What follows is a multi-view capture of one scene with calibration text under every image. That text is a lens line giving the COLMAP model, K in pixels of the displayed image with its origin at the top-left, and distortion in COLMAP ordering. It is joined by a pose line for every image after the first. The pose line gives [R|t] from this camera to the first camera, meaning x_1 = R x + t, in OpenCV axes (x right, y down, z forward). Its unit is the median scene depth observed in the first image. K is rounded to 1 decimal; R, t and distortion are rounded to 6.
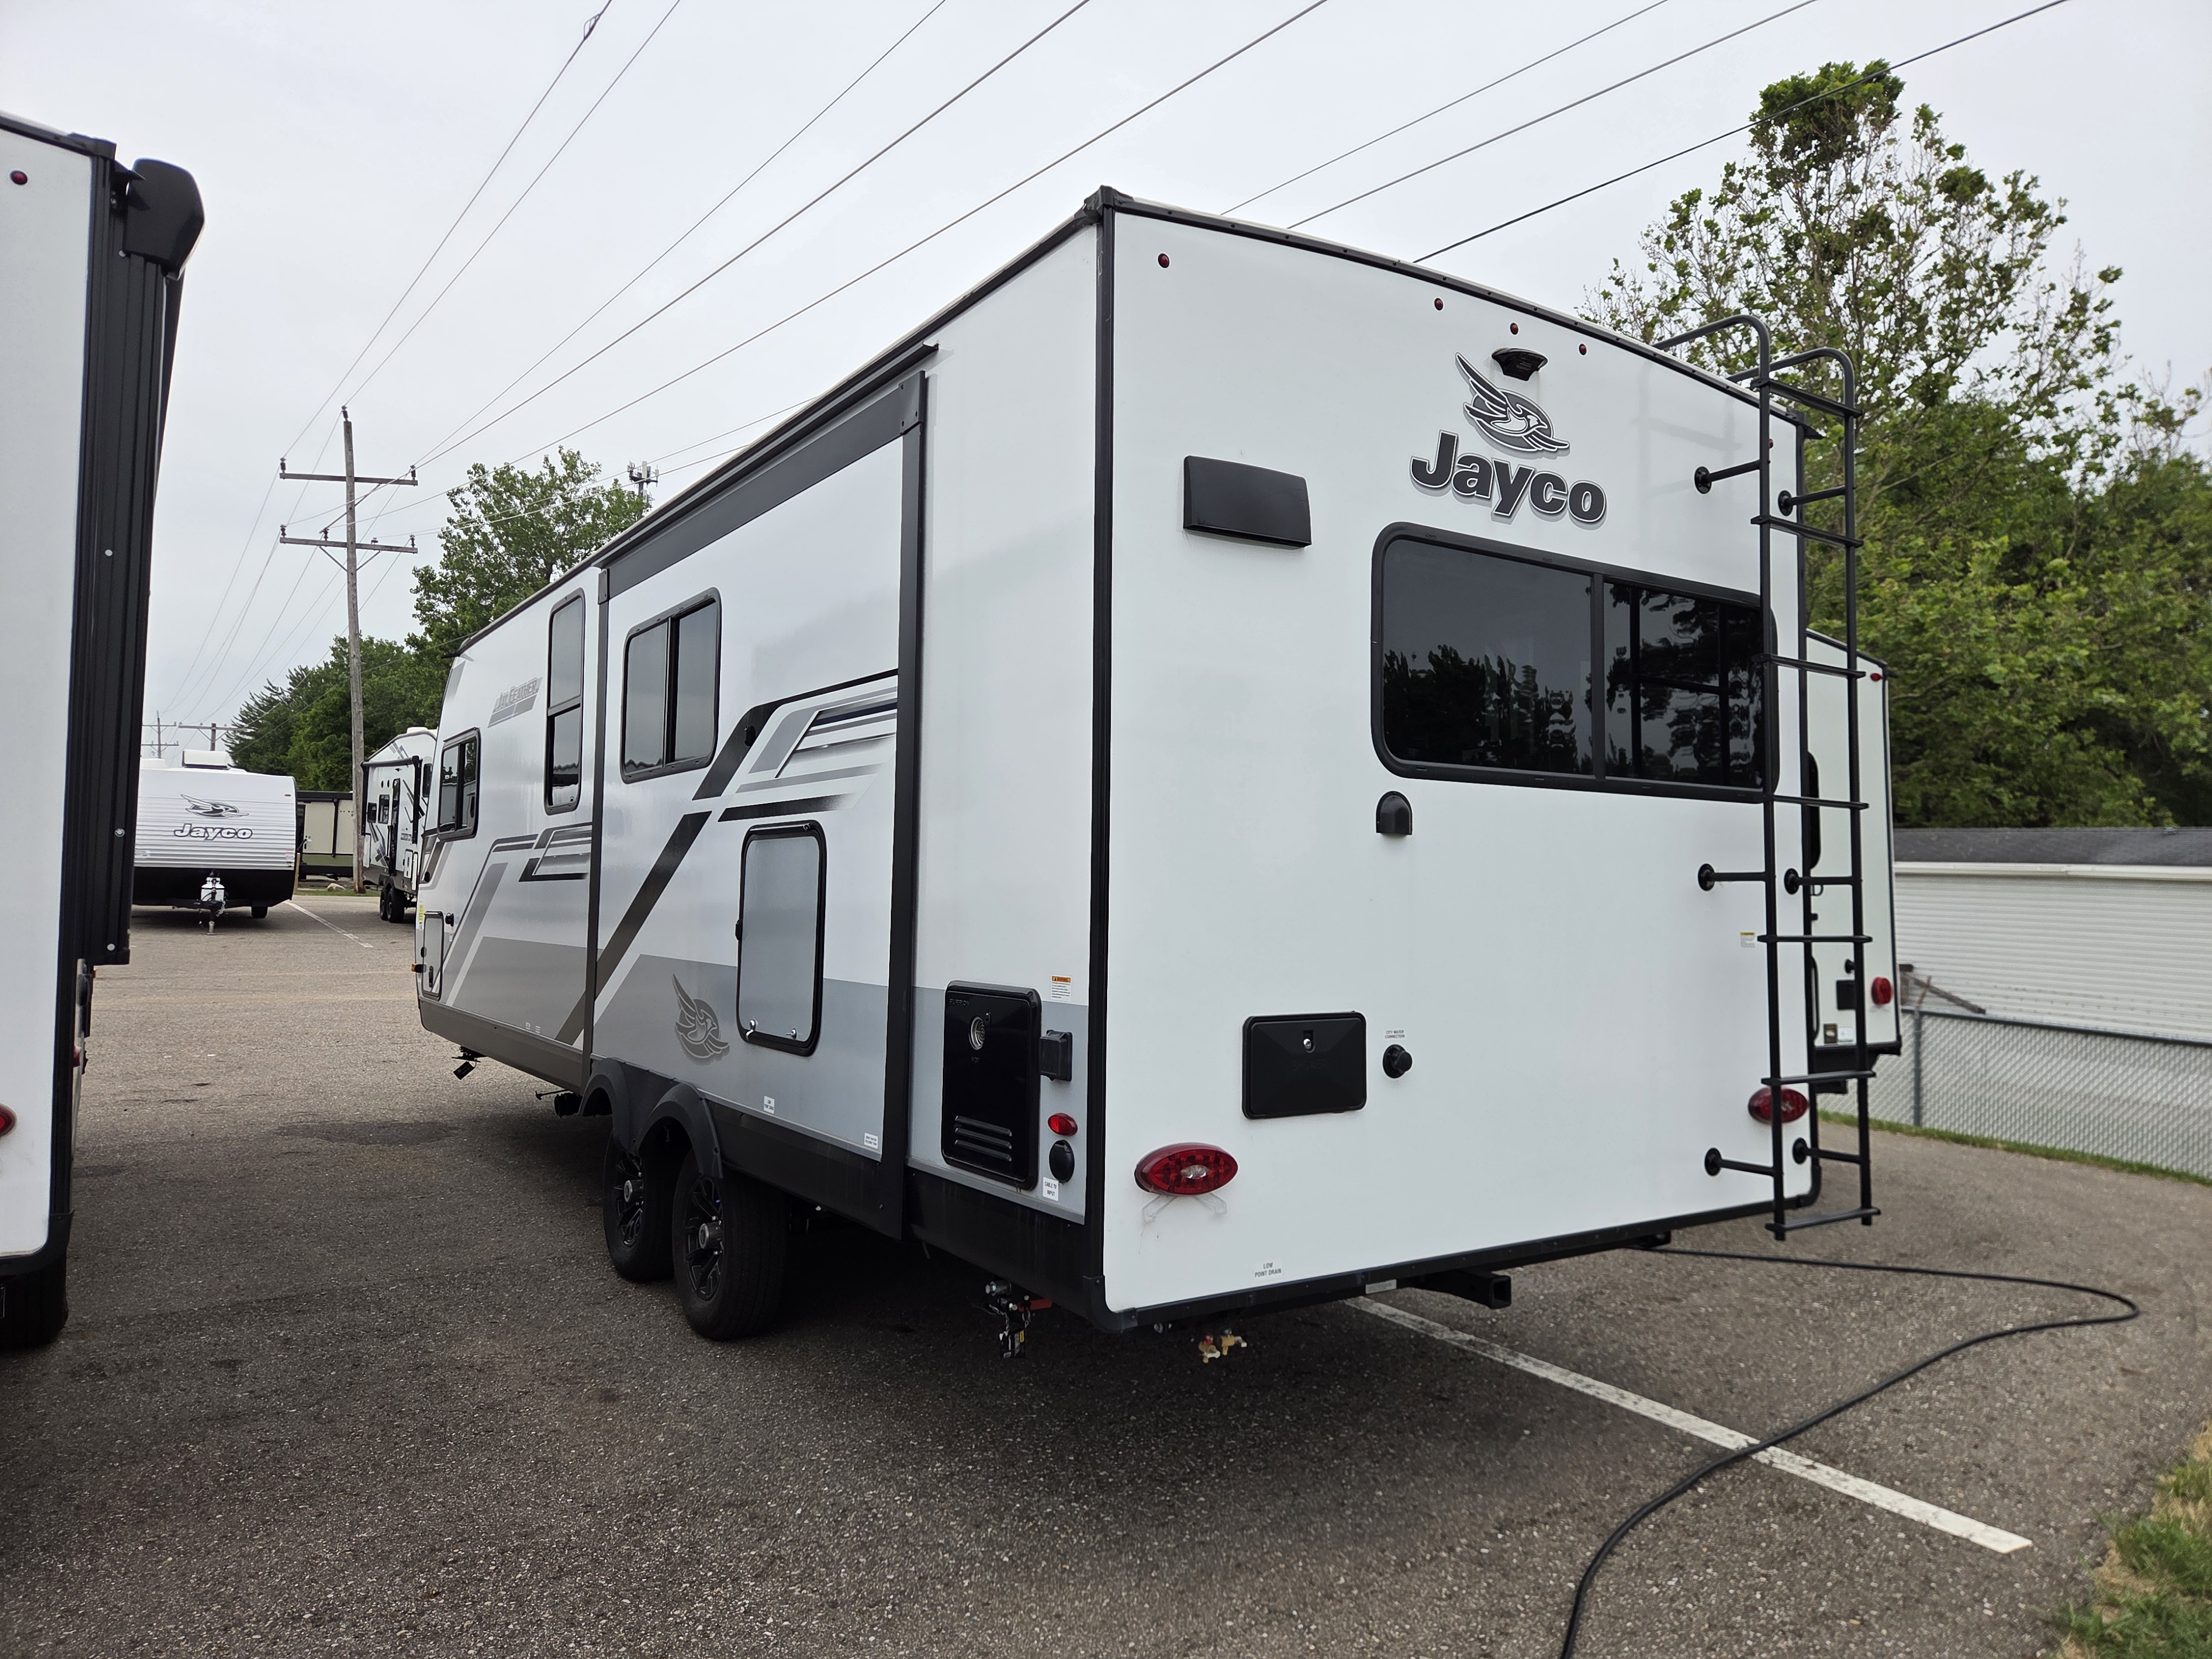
lens RADIAL K [[1493.8, 0, 1096.5], [0, 1493.8, 831.7], [0, 0, 1]] dist [0.061656, -0.058492]
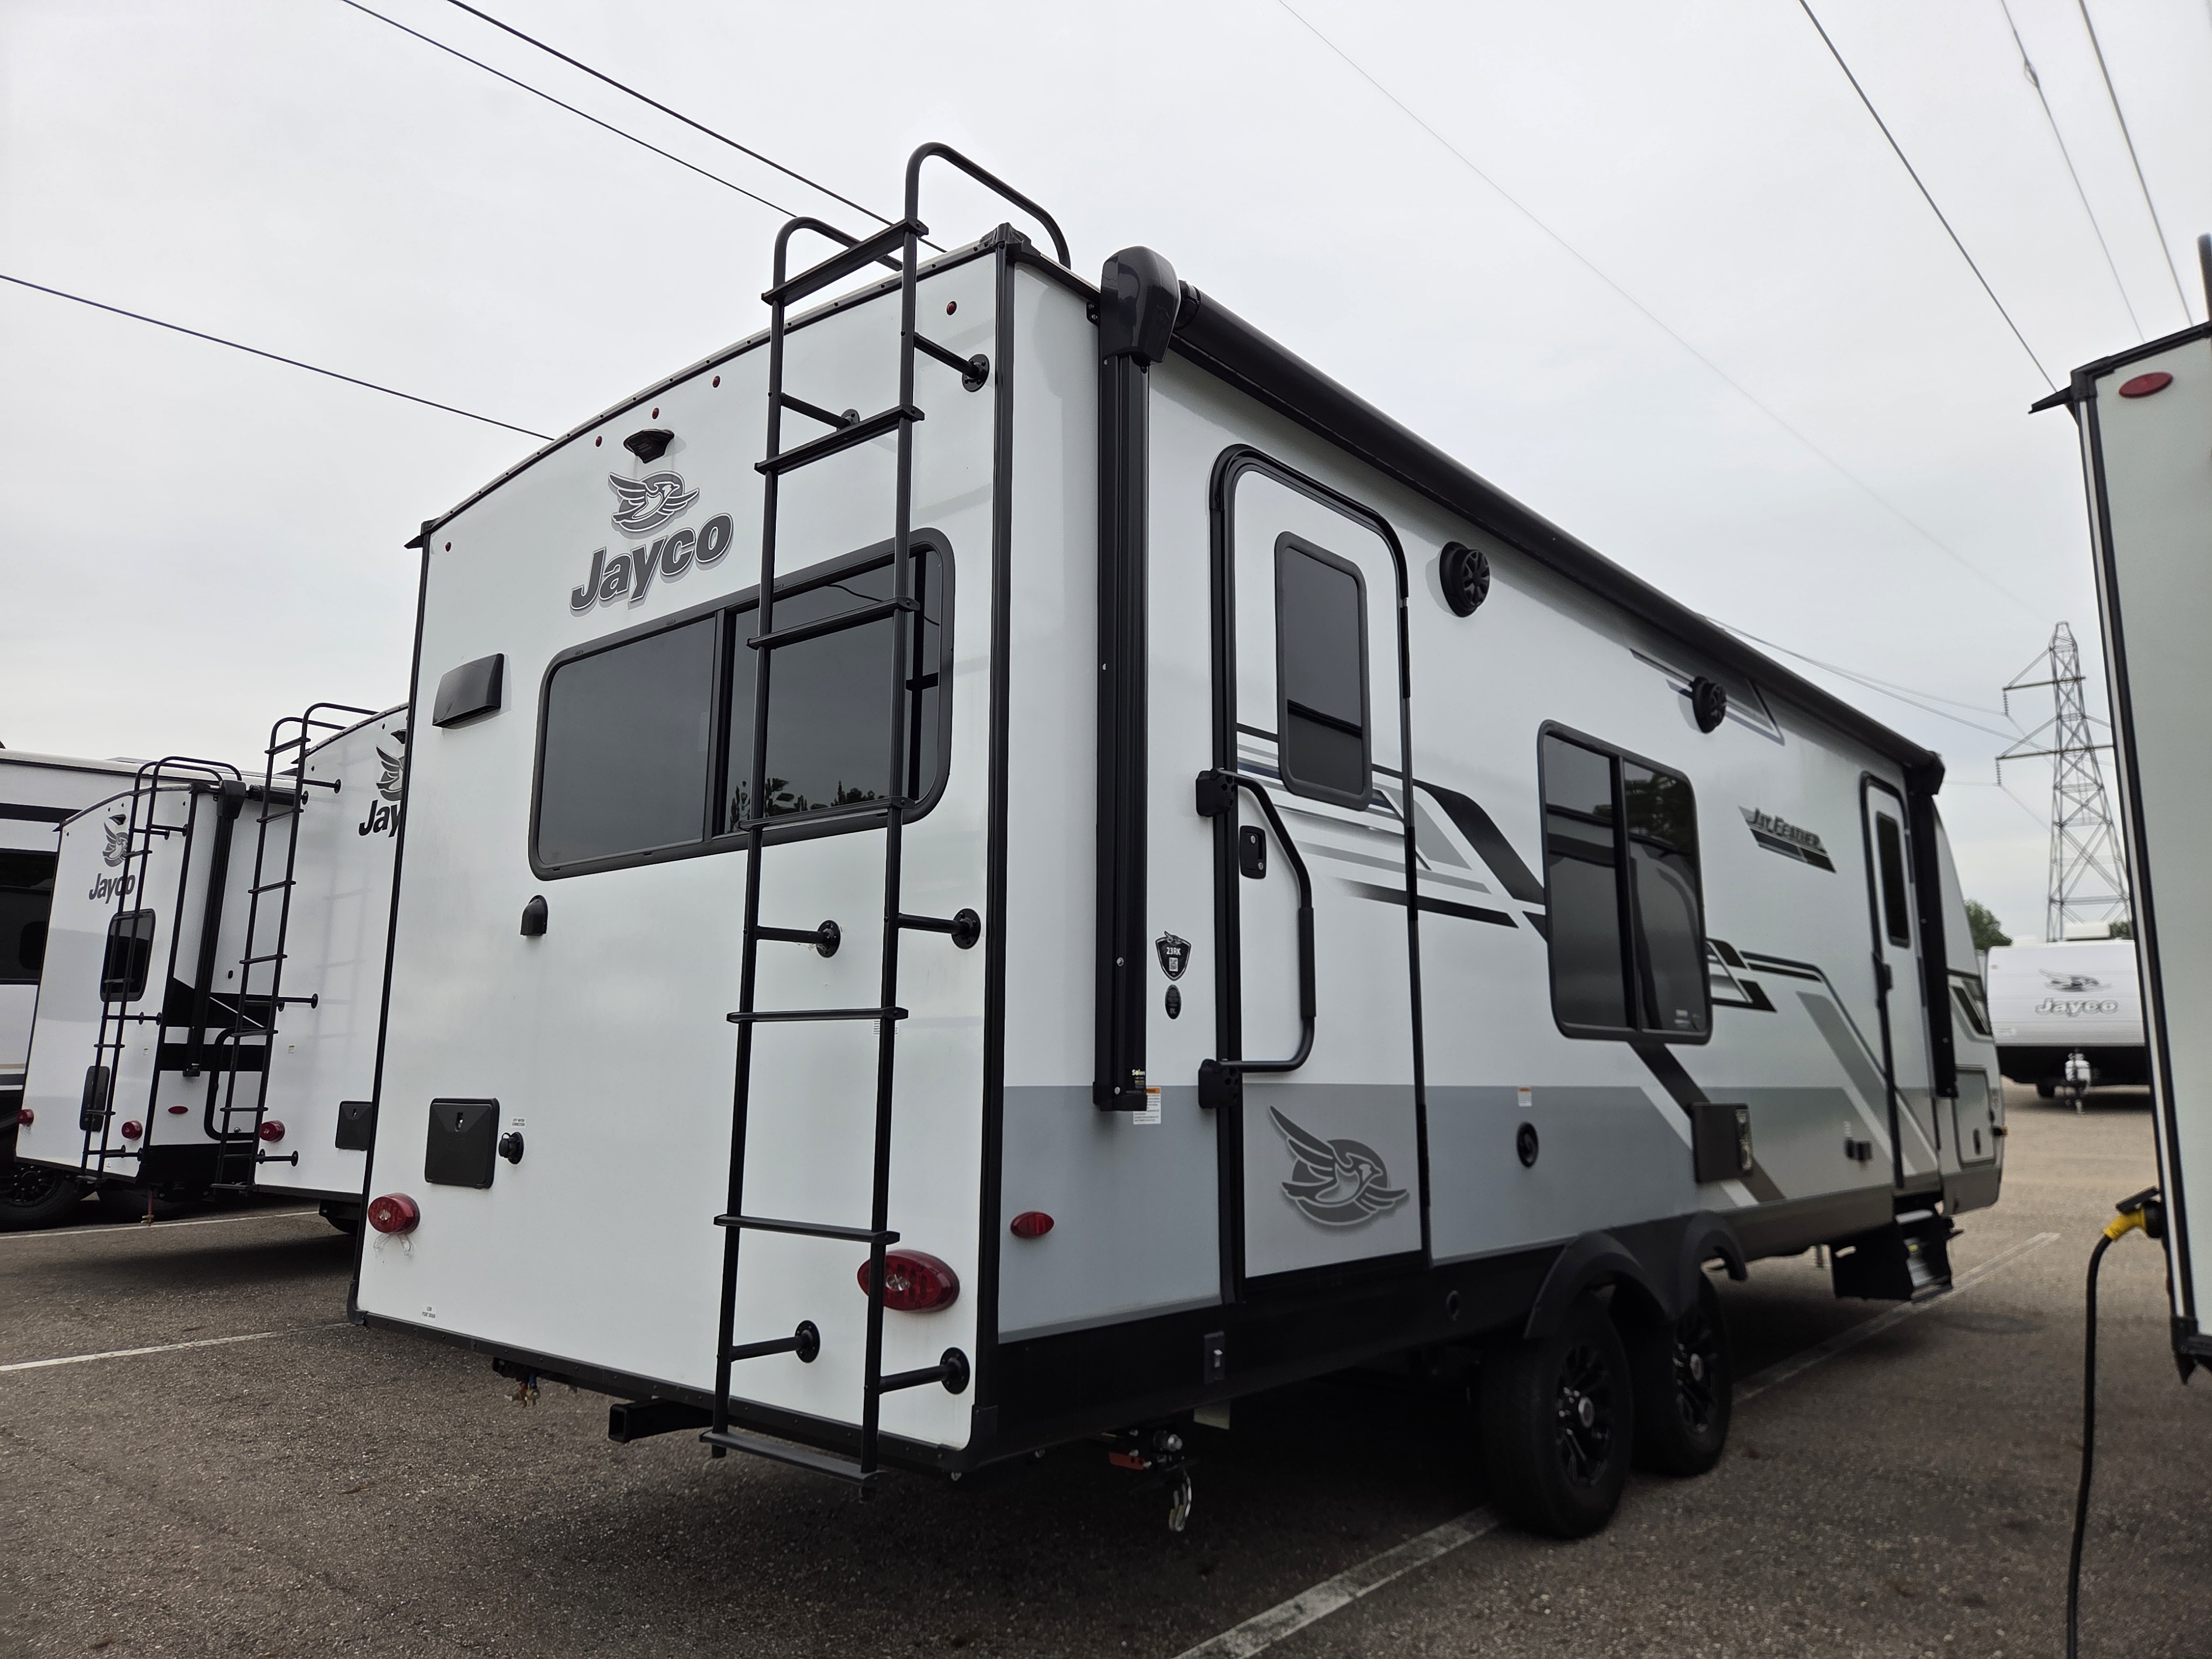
lens RADIAL K [[1493.8, 0, 1101.3], [0, 1493.8, 810.2], [0, 0, 1]] dist [0.061656, -0.058492]
pose [[0.266101, -0.178158, -0.947339, 1.236025], [0.044289, 0.983994, -0.172611, 0.108516], [0.962927, 0.003975, 0.269732, 1.002974]]
